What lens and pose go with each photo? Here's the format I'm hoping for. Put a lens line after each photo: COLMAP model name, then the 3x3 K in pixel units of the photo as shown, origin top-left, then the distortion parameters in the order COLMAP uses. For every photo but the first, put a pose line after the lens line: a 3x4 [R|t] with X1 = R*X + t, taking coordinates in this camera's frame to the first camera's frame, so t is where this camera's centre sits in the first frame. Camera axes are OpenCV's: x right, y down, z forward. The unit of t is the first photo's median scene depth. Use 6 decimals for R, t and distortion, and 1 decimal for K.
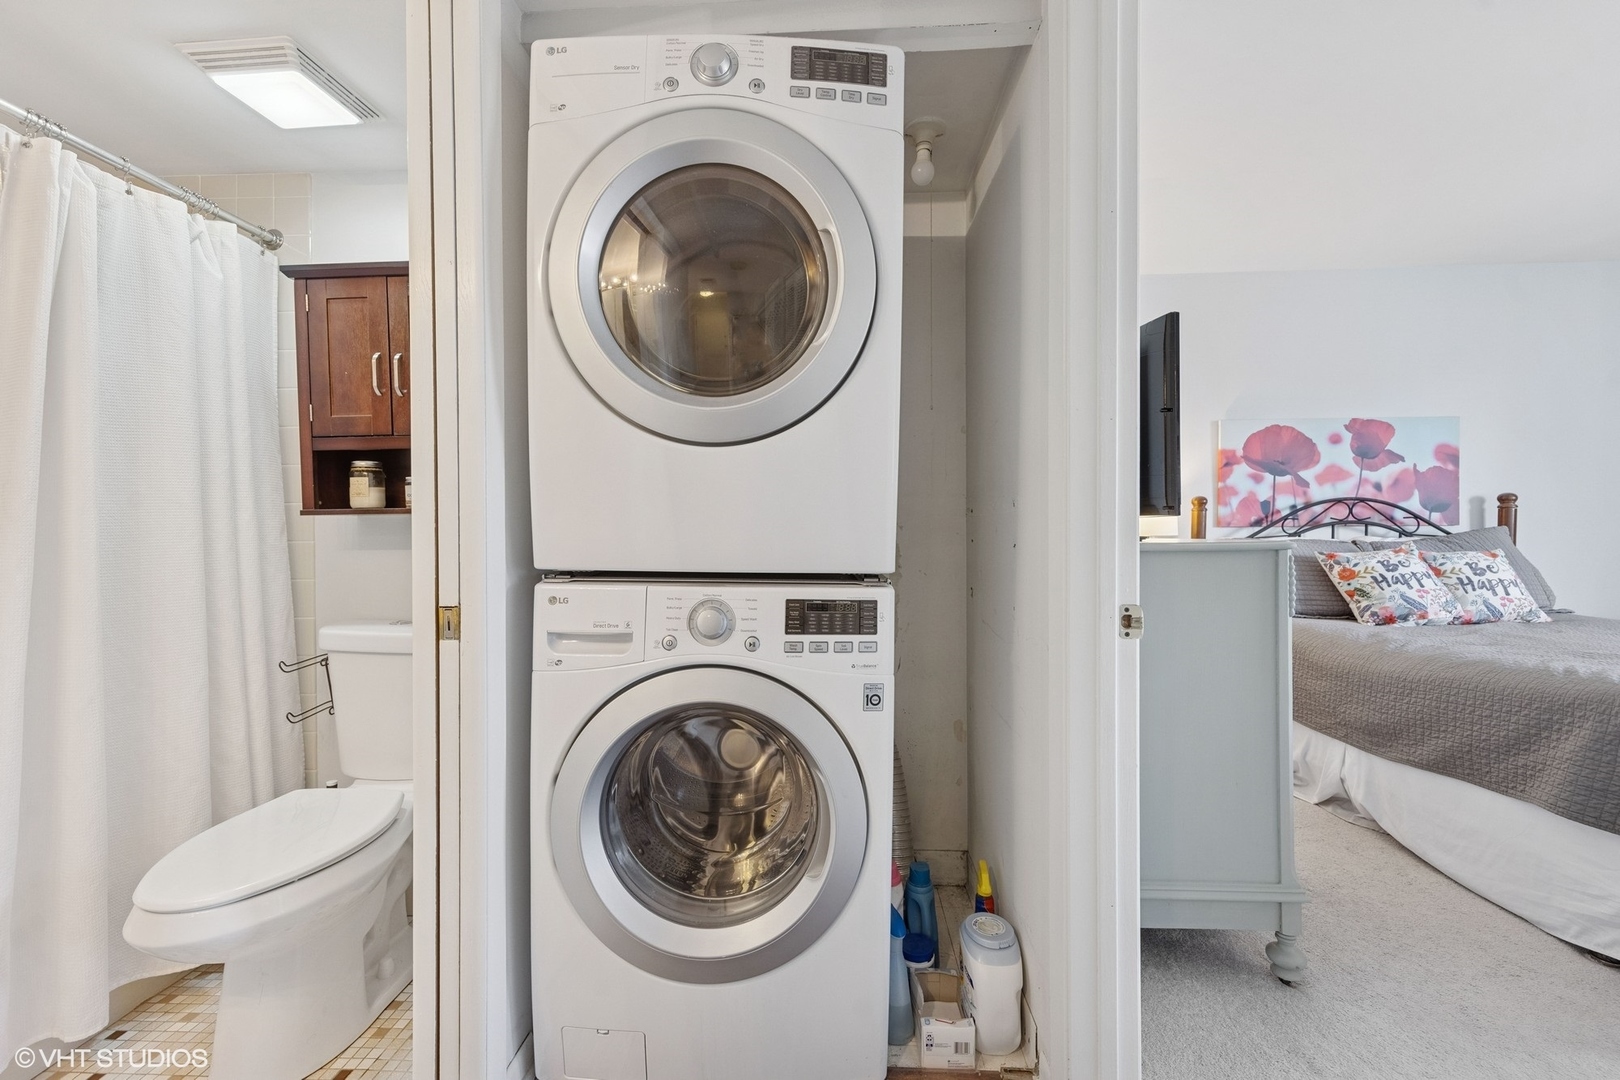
lens RADIAL K [[642.3, 0, 810.0], [0, 642.3, 540.0], [0, 0, 1]] dist [-0.000820, -0.000225]
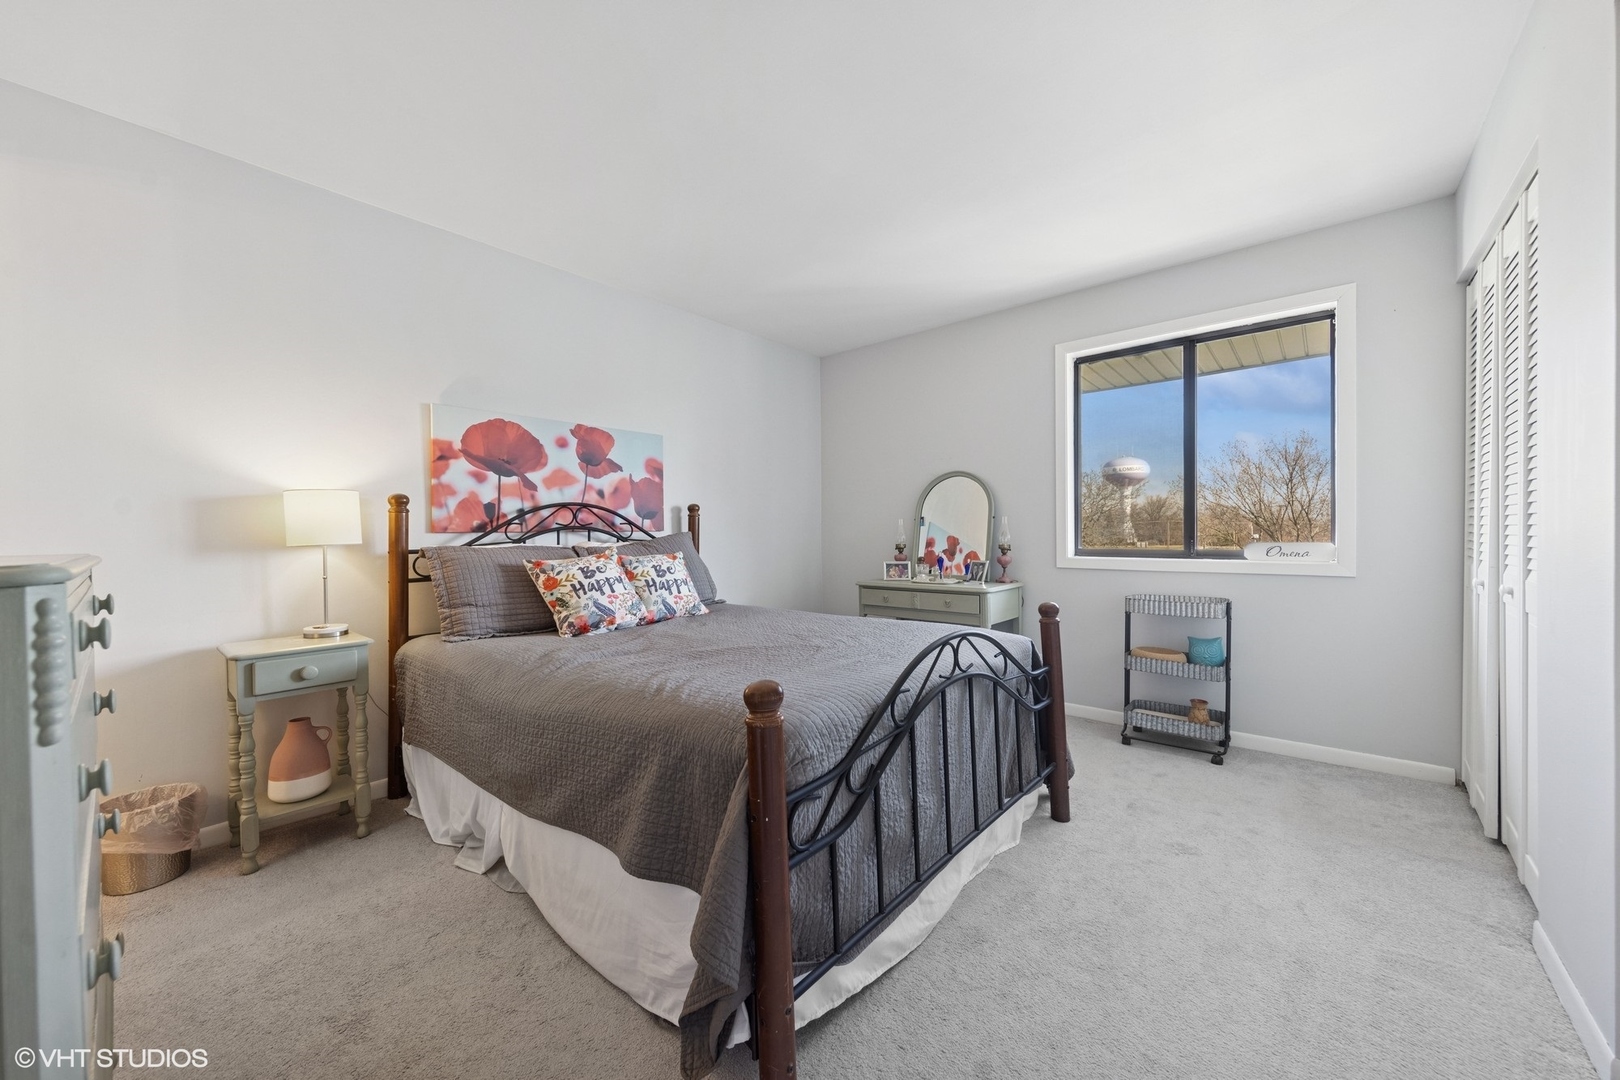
lens RADIAL K [[628.7, 0, 810.0], [0, 628.7, 540.0], [0, 0, 1]] dist [-0.097462, 0.066223]
pose [[0.589619, -0.009950, 0.807620, 0.288803], [0.017027, 0.999855, -0.000113, -0.002526], [-0.807502, 0.013818, 0.589703, 0.145071]]
